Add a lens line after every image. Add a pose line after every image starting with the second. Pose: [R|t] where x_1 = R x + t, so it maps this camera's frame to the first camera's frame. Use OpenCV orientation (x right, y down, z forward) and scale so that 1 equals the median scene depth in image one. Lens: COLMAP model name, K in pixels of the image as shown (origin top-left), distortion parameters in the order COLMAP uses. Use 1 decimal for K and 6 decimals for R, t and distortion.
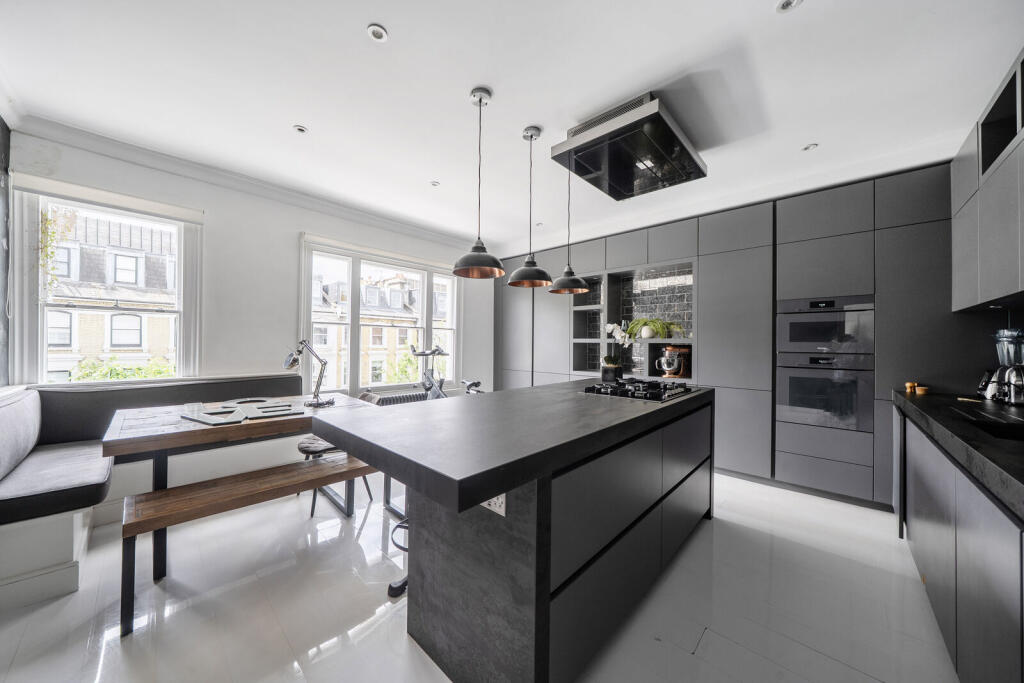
lens RADIAL K [[347.9, 0, 499.2], [0, 347.9, 340.6], [0, 0, 1]] dist [0.000233, 0.000004]
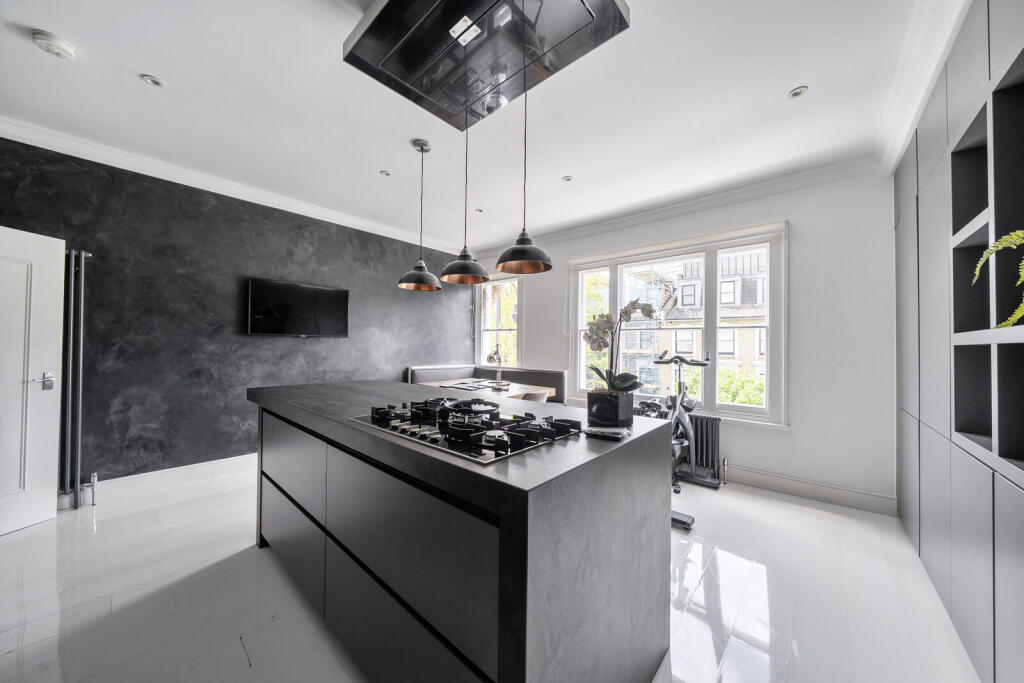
lens RADIAL K [[347.9, 0, 499.2], [0, 347.9, 340.6], [0, 0, 1]] dist [0.000233, 0.000004]
pose [[0.024221, -0.024677, -0.999402, 0.148877], [-0.005985, 0.999674, -0.024829, 0.003332], [0.999689, 0.006583, 0.024065, 0.156927]]
